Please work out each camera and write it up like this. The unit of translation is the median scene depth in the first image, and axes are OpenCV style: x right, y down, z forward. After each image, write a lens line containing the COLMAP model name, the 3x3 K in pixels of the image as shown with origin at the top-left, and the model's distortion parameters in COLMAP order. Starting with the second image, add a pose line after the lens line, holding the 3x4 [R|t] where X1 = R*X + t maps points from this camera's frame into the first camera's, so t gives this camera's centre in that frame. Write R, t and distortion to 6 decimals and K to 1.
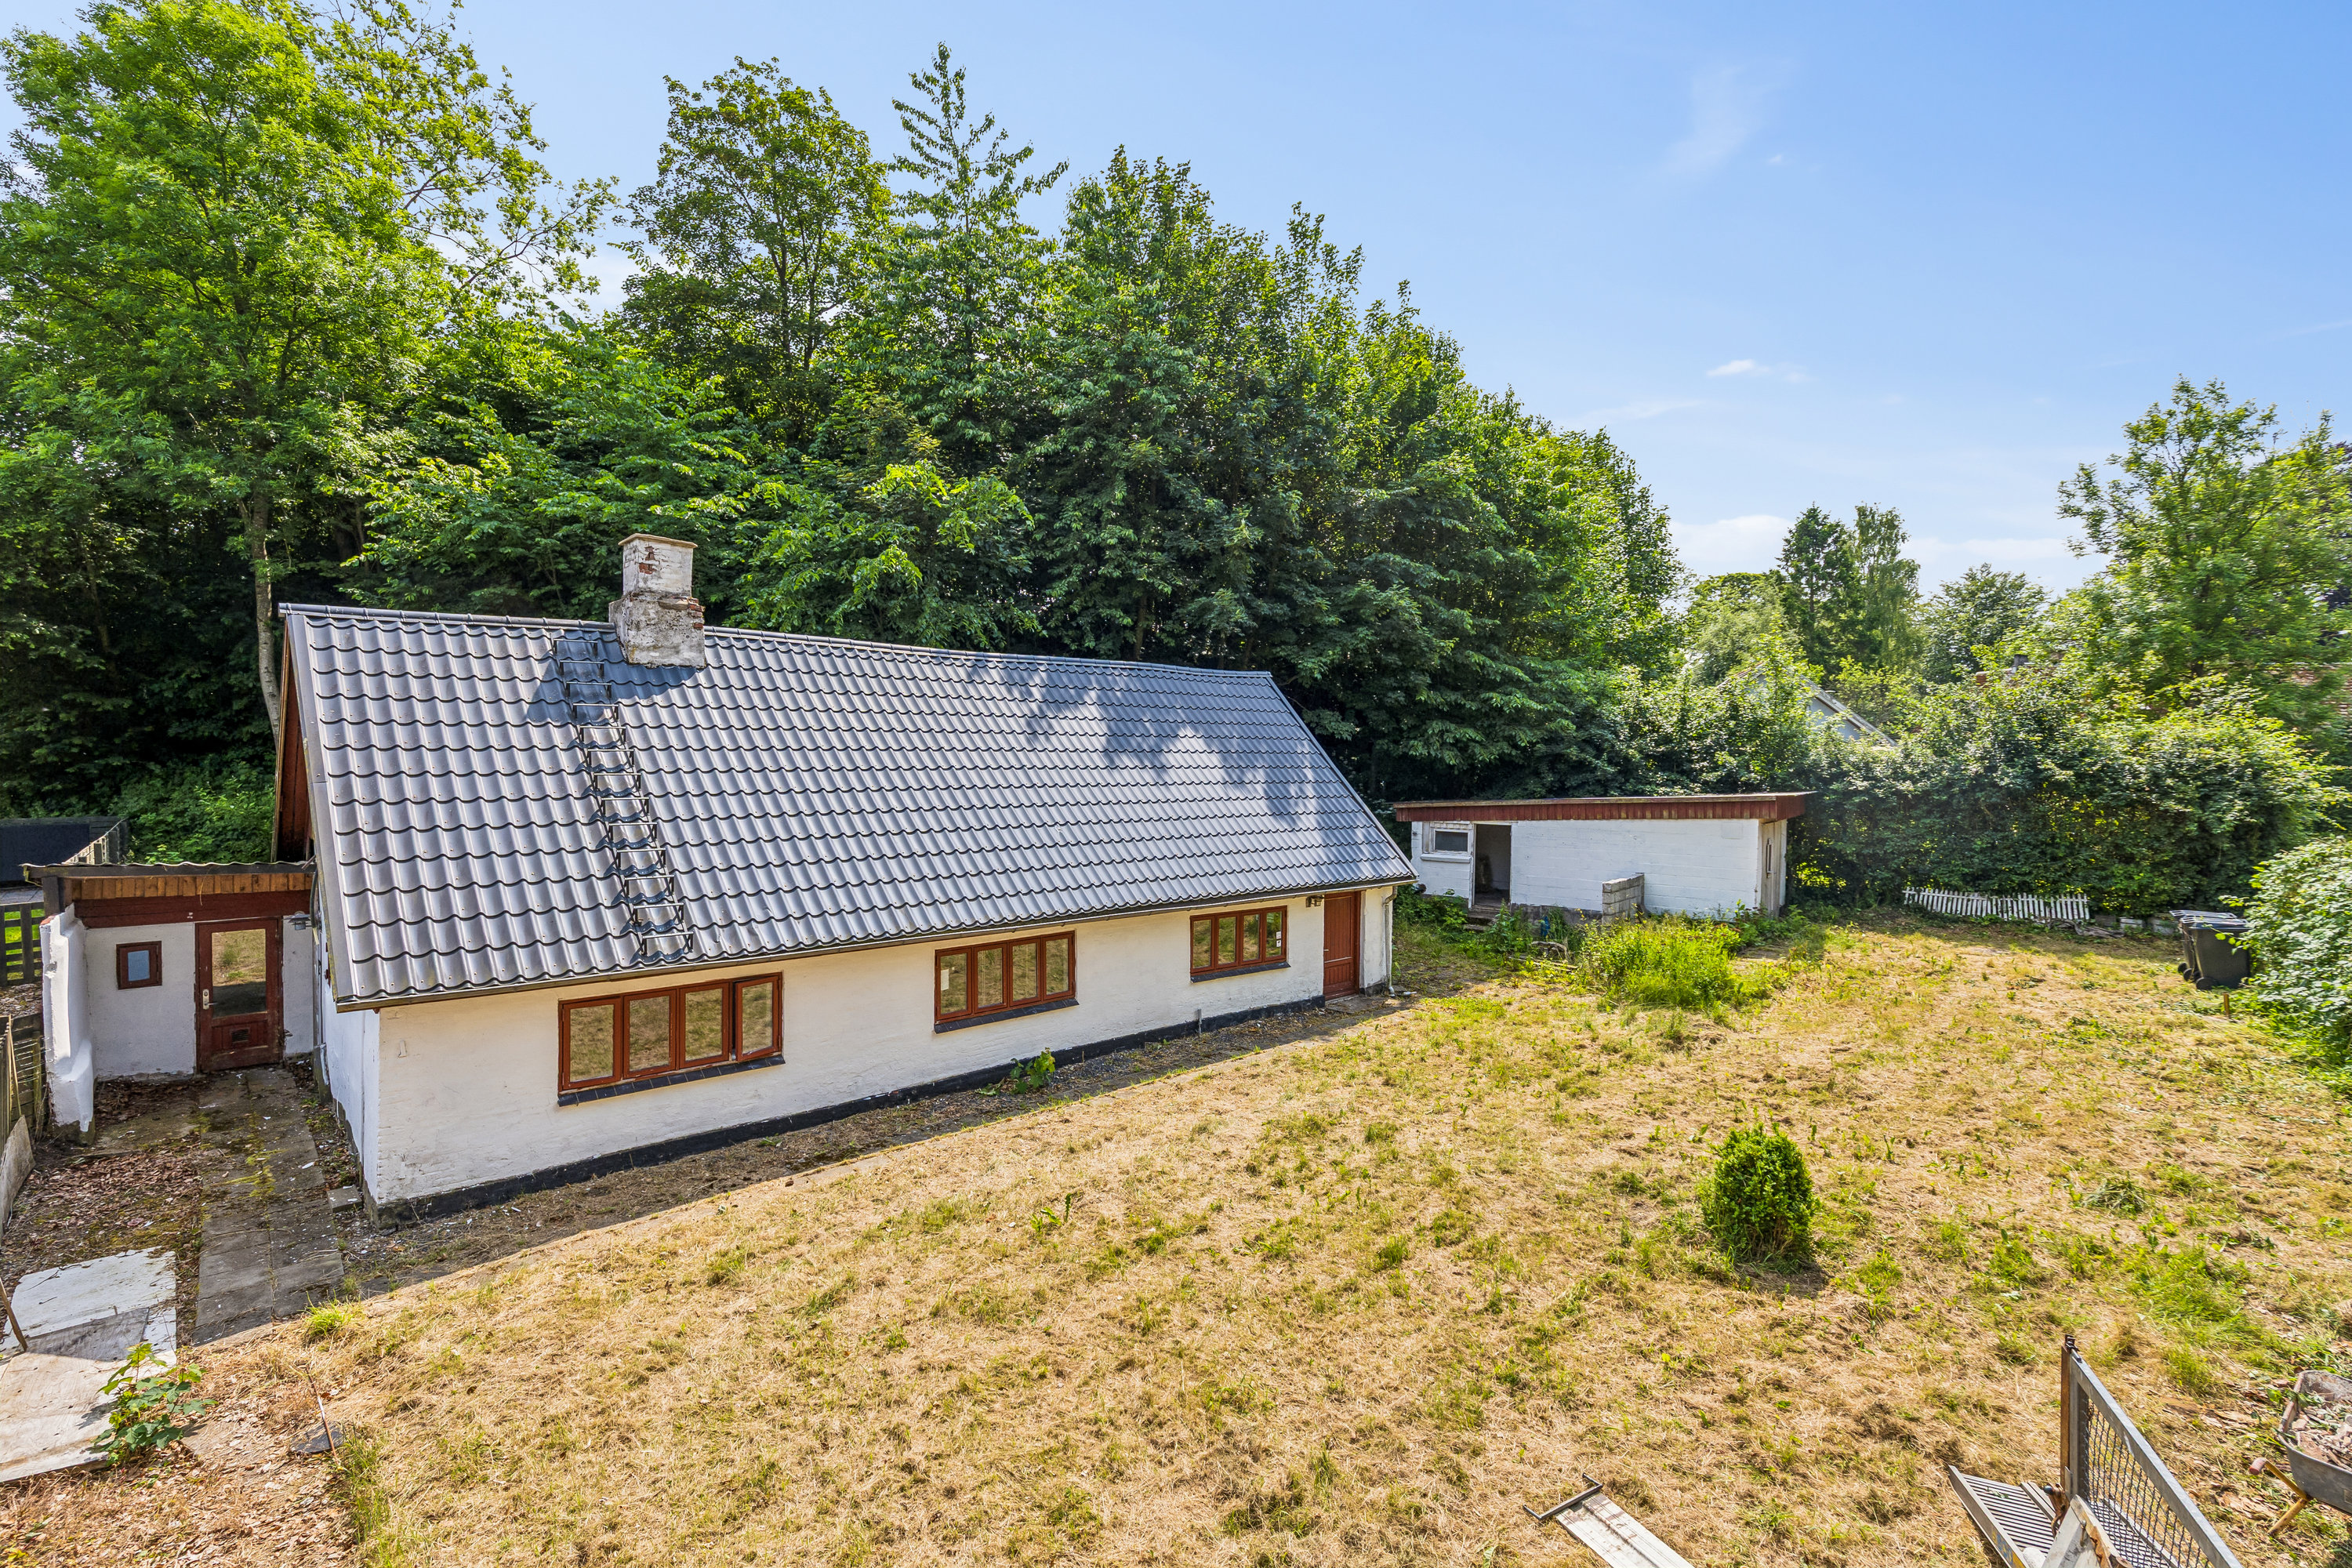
lens RADIAL K [[1062.2, 0, 1182.6], [0, 1062.2, 776.7], [0, 0, 1]] dist [0.008025, -0.002959]
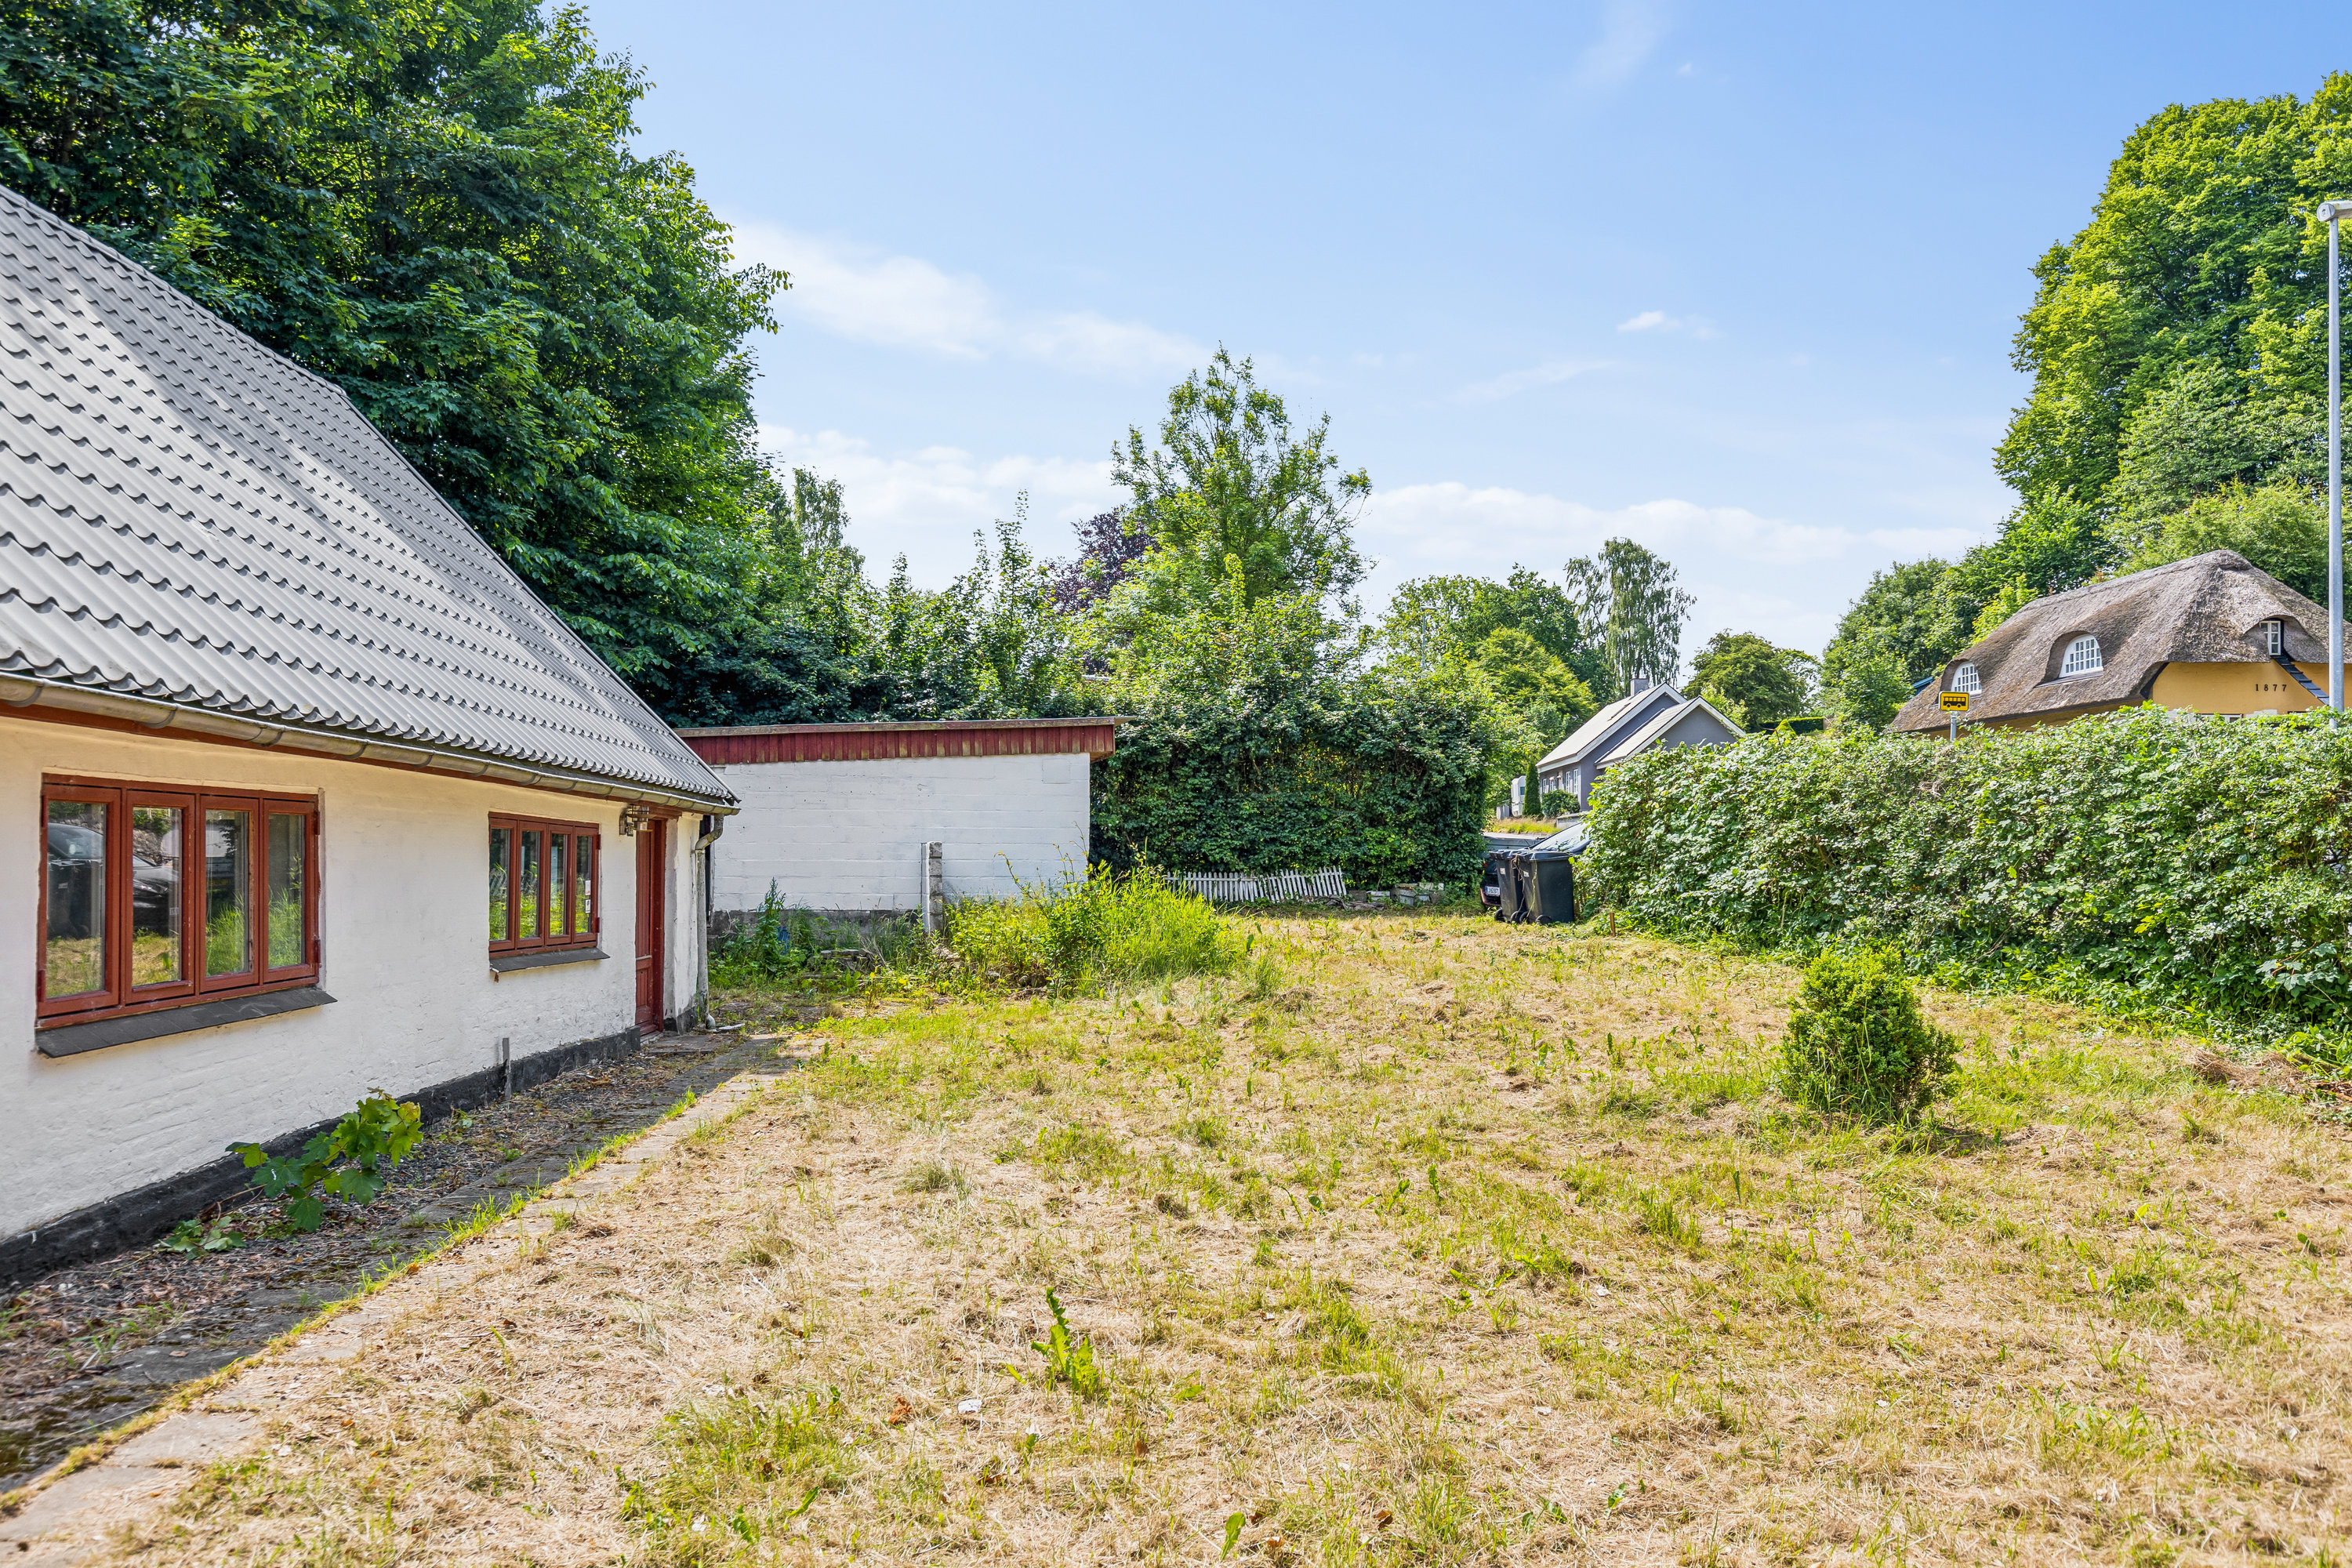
lens RADIAL K [[1641.4, 0, 1185.7], [0, 1641.4, 787.2], [0, 0, 1]] dist [0.011257, -0.000285]
pose [[0.640533, 0.026845, 0.767461, -0.315536], [0.020287, 0.998448, -0.051856, 0.164115], [-0.767662, 0.048786, 0.638995, 0.393024]]
